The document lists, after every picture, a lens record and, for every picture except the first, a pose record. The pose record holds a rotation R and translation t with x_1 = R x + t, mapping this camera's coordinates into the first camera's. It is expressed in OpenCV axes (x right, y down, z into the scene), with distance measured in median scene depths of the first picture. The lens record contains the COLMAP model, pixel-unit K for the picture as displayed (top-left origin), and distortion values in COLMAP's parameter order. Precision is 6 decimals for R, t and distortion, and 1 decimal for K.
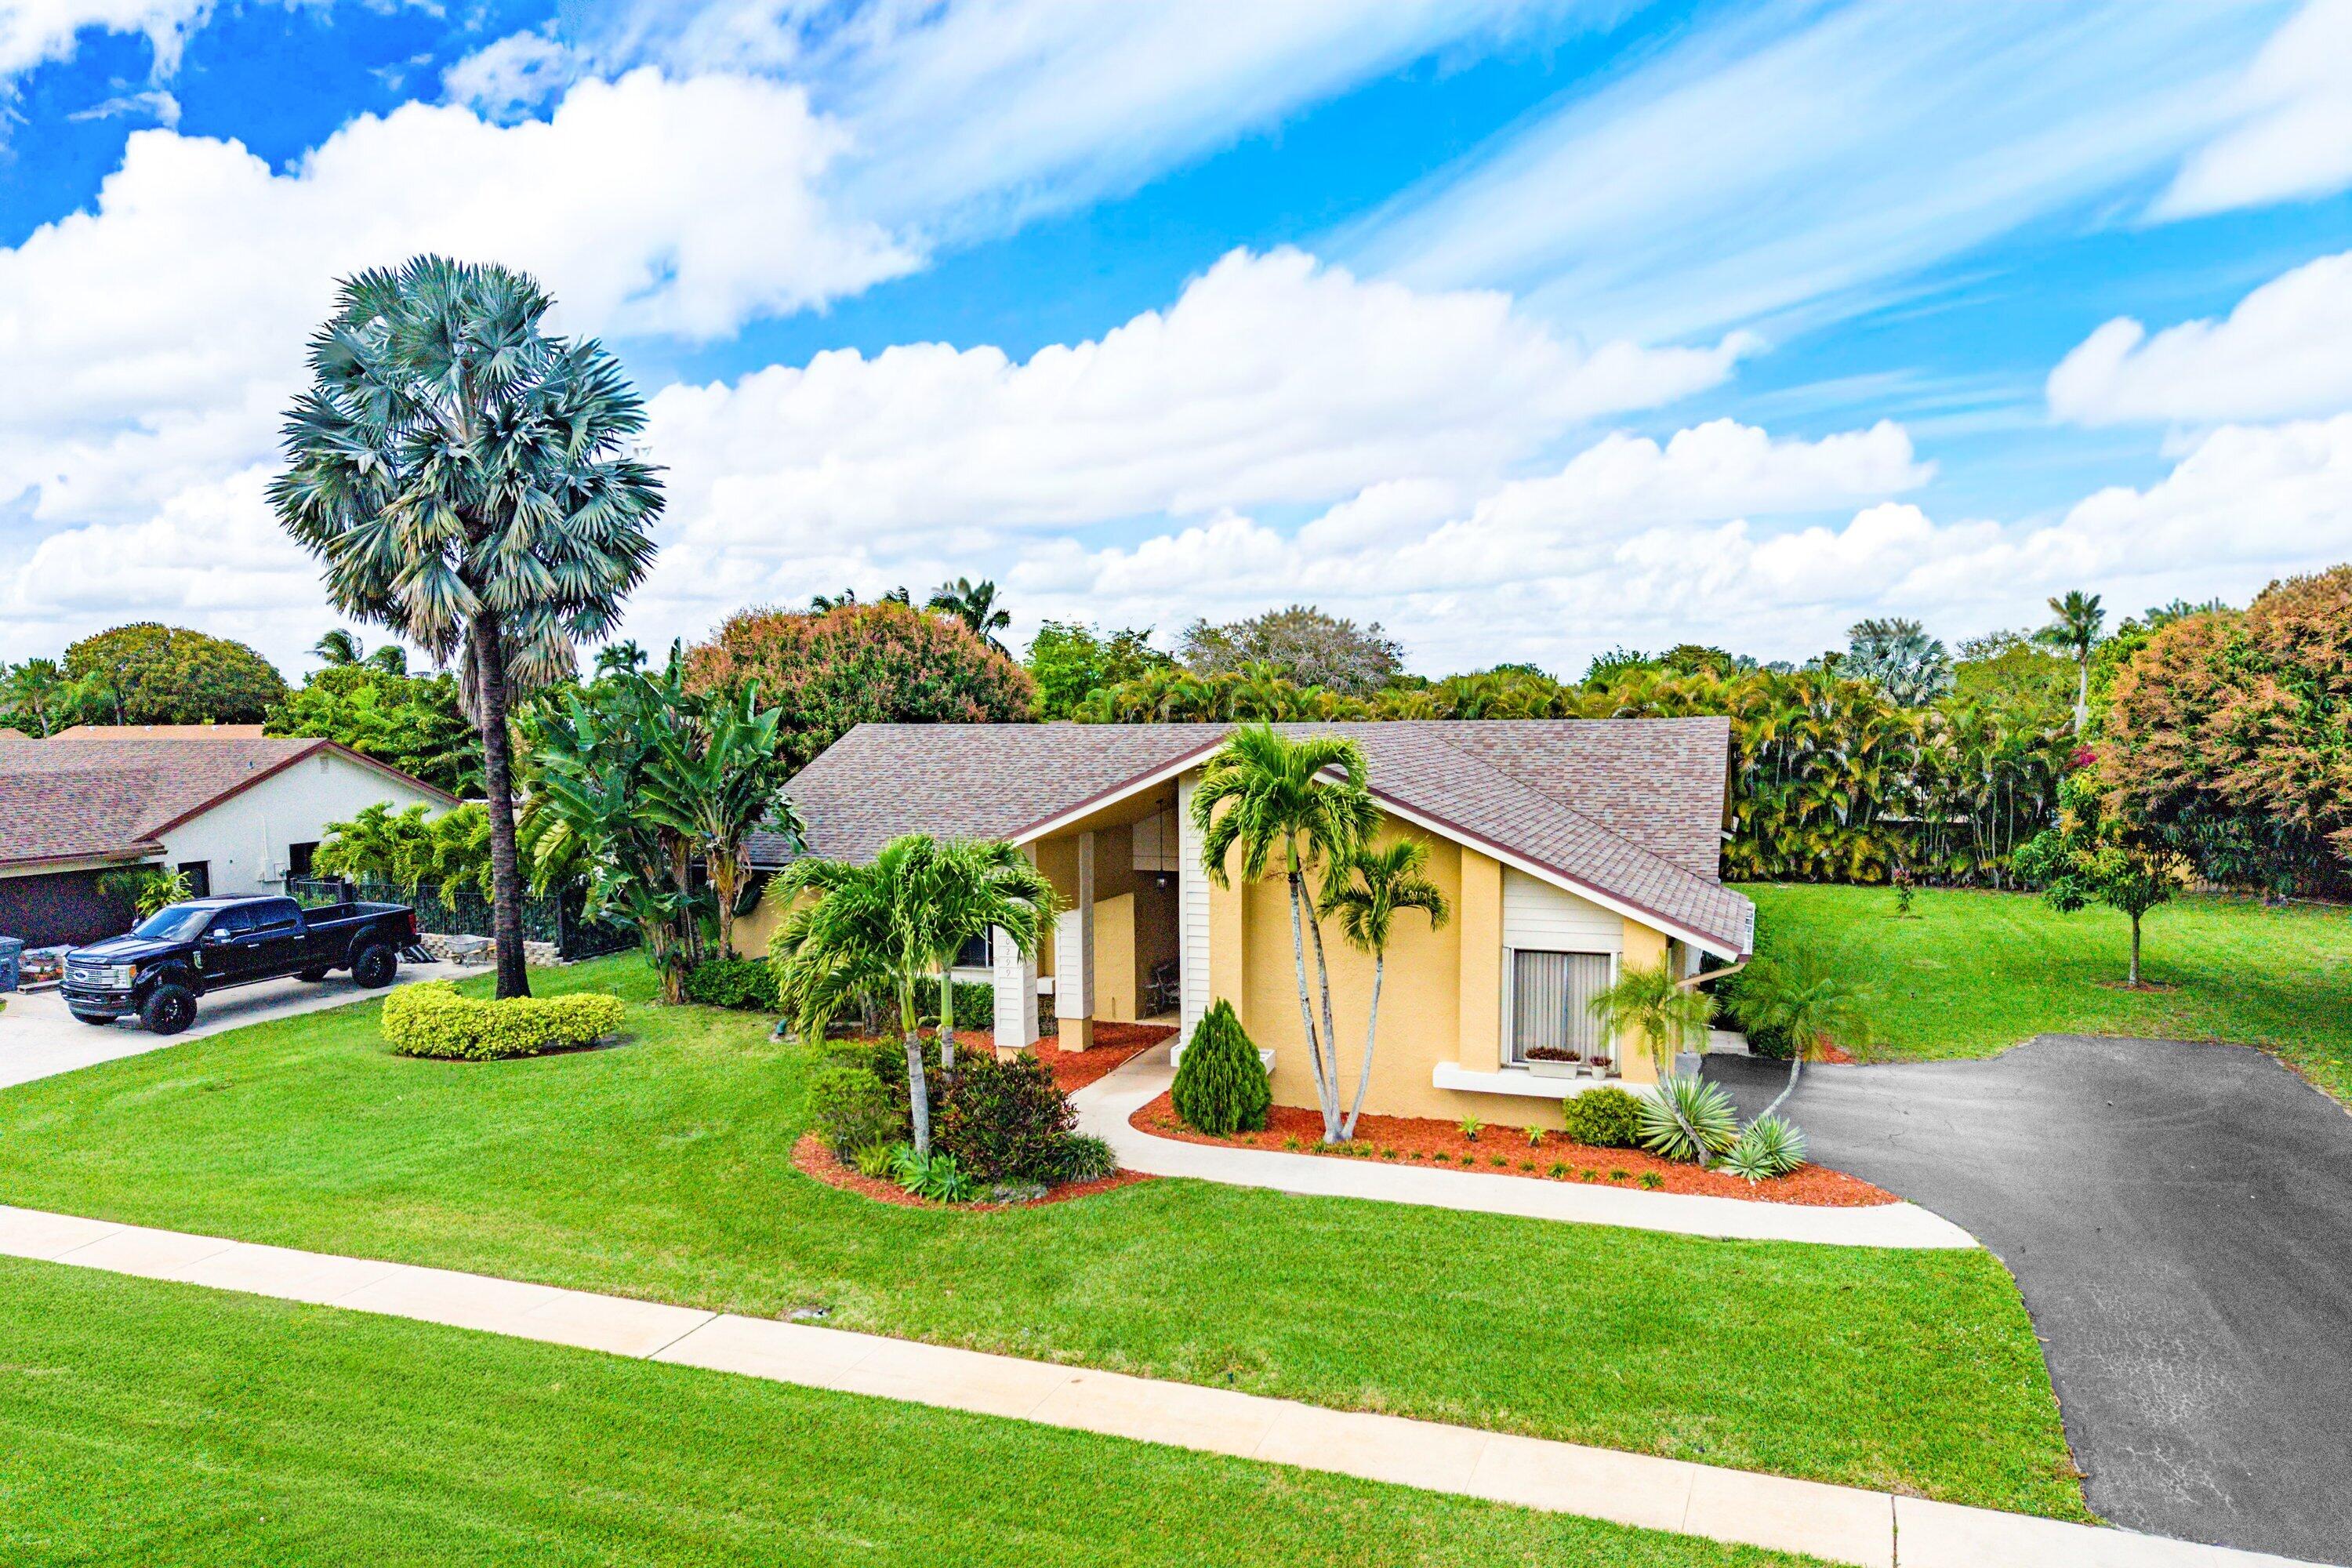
lens RADIAL K [[1151.0, 0, 1169.9], [0, 1151.0, 771.3], [0, 0, 1]] dist [0.004260, 0.000554]
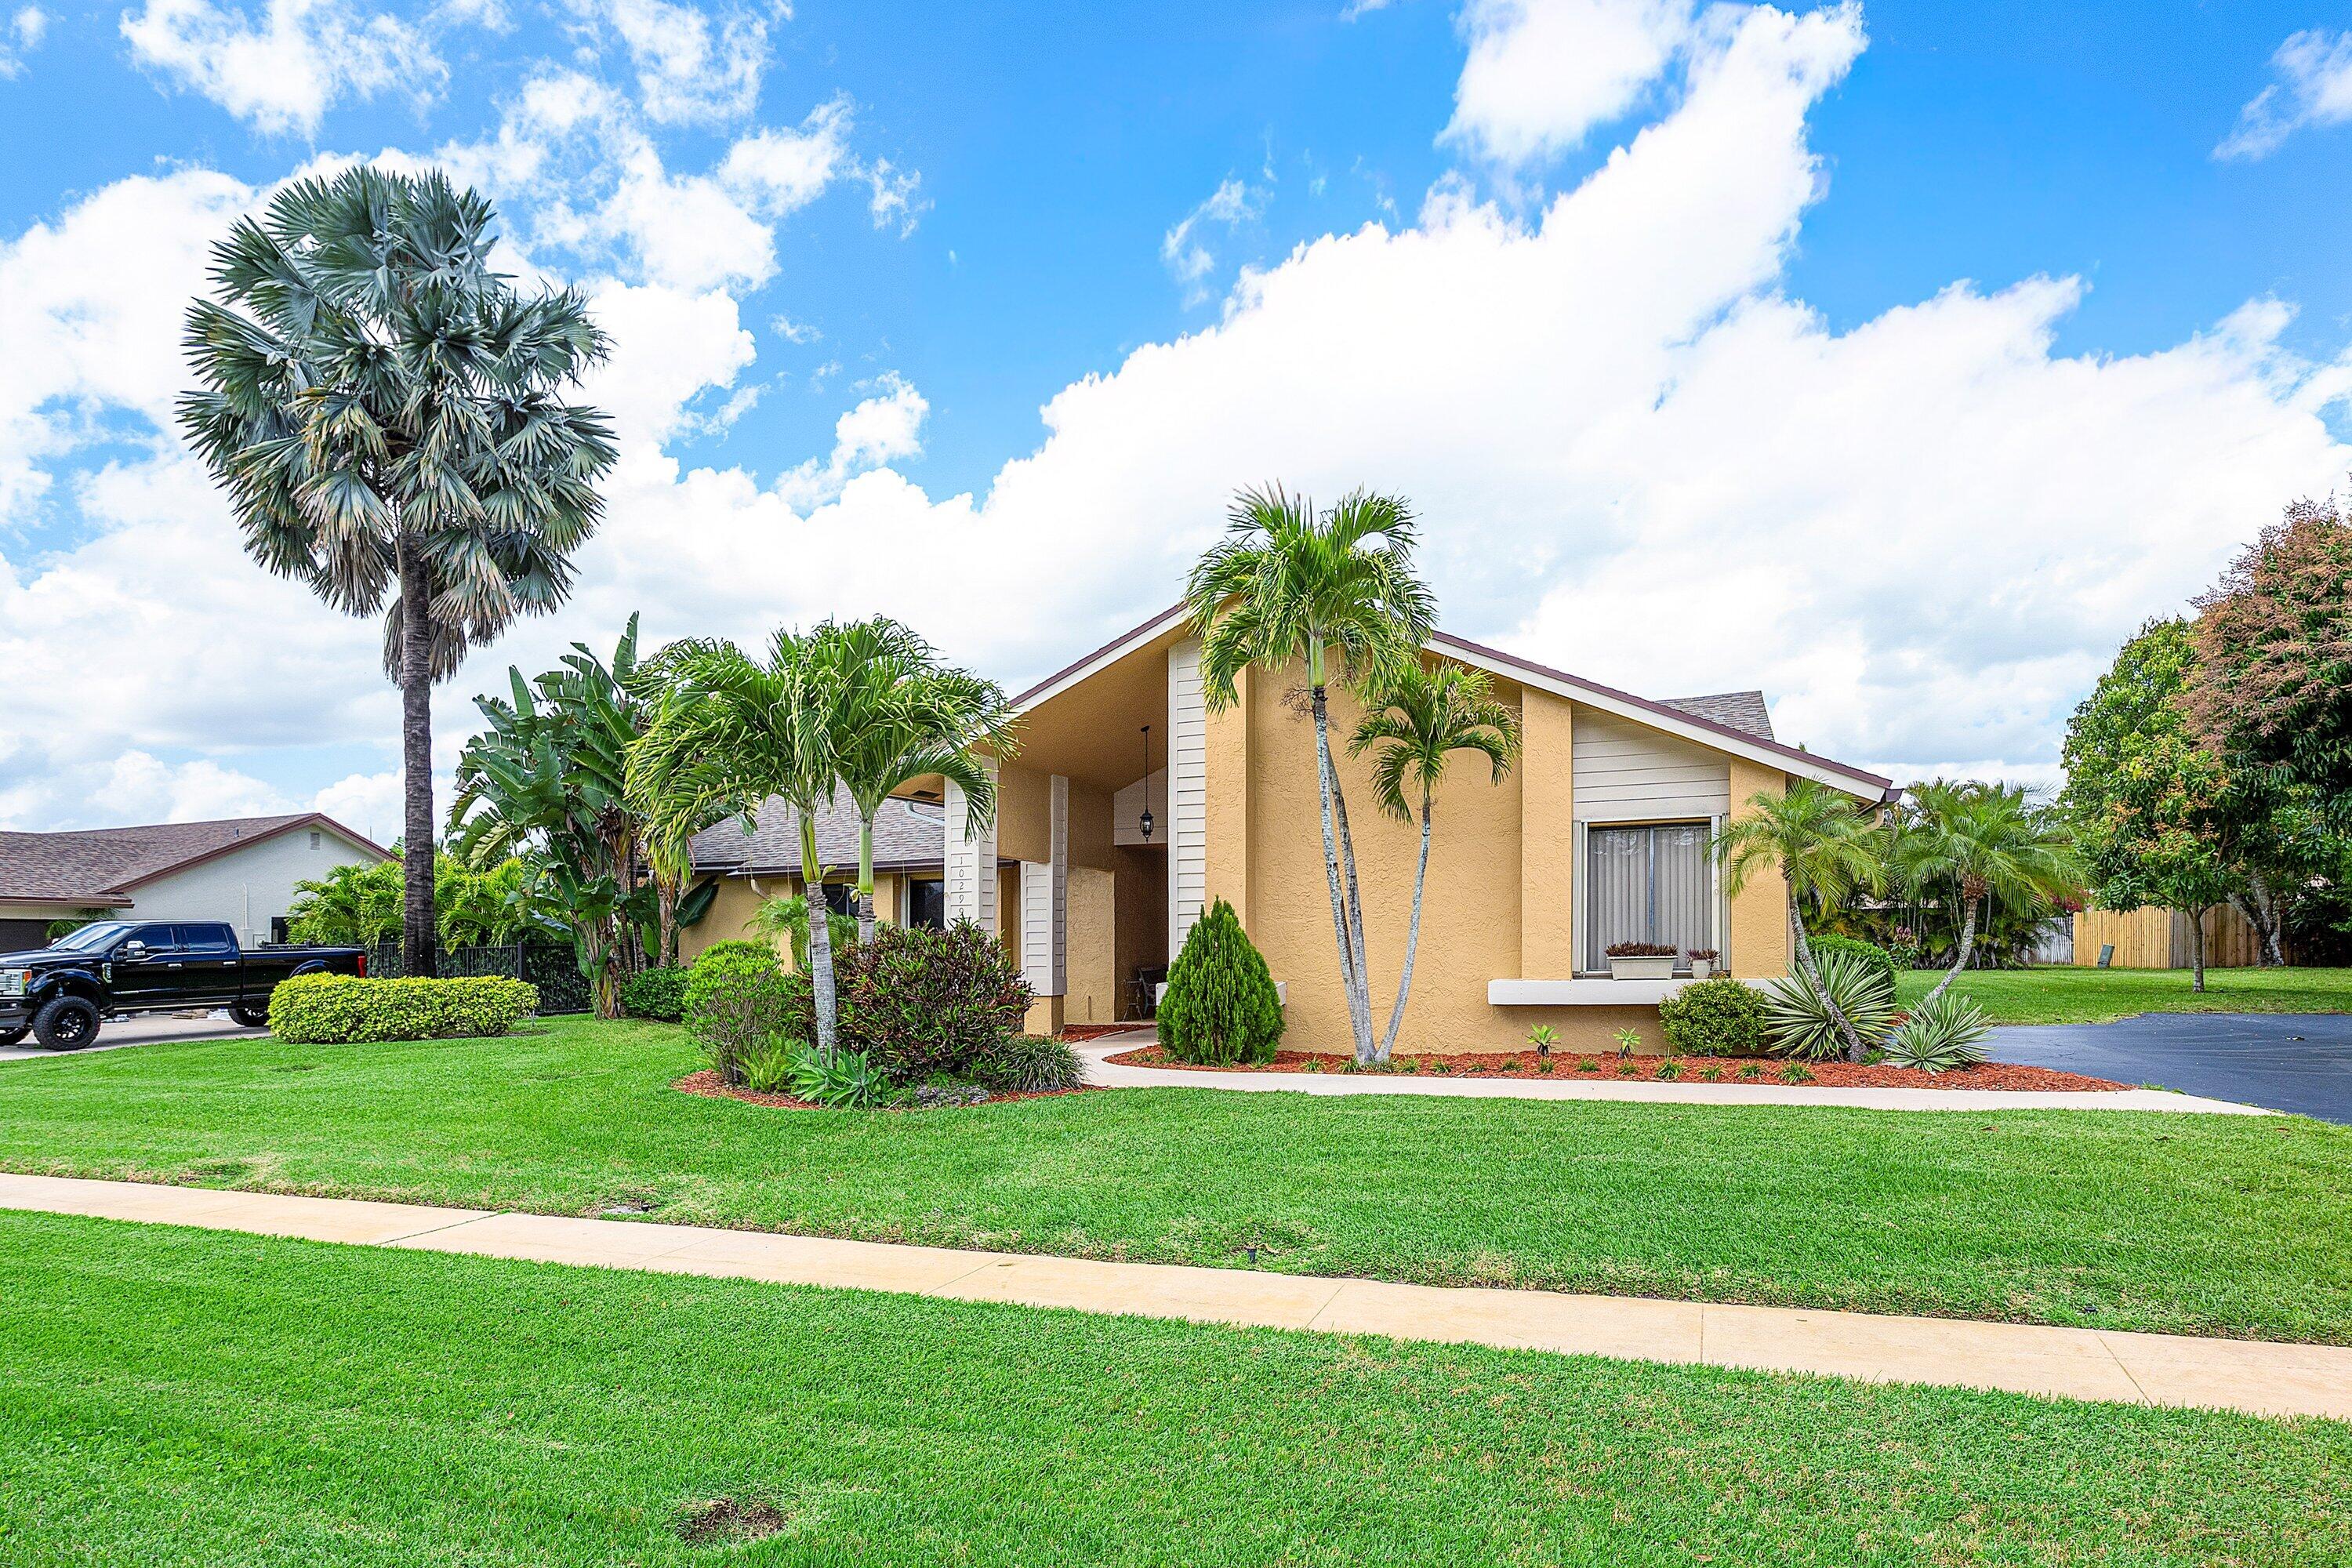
lens RADIAL K [[1083.2, 0, 1169.6], [0, 1083.2, 821.7], [0, 0, 1]] dist [-0.030709, 0.011563]
pose [[0.999855, 0.010299, 0.013562, -0.001735], [-0.009065, 0.996070, -0.088107, 0.226103], [-0.014416, 0.087971, 0.996019, 0.261710]]
